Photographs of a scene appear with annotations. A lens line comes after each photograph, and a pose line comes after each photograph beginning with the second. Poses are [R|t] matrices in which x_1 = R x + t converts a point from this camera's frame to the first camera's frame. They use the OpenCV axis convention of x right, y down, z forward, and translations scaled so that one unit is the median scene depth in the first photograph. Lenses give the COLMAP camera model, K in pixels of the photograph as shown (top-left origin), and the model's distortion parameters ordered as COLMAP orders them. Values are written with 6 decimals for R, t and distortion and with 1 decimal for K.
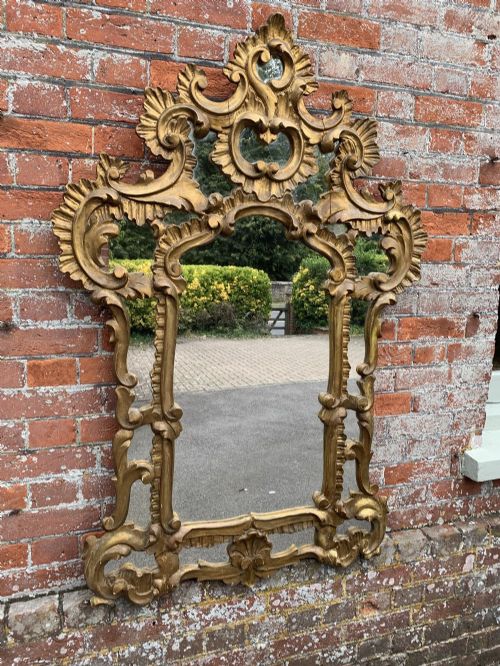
lens RADIAL K [[479.8, 0, 232.1], [0, 479.8, 335.6], [0, 0, 1]] dist [0.009473, -0.009351]
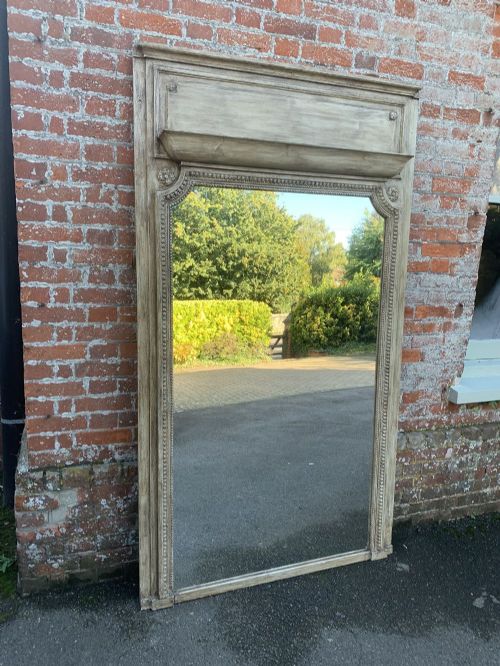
lens RADIAL K [[479.8, 0, 250.5], [0, 479.8, 323.8], [0, 0, 1]] dist [0.009473, -0.009351]
pose [[0.998794, 0.032814, 0.036528, -0.288066], [-0.034576, 0.998214, 0.048707, -0.033441], [-0.034865, -0.049912, 0.998145, -0.656538]]
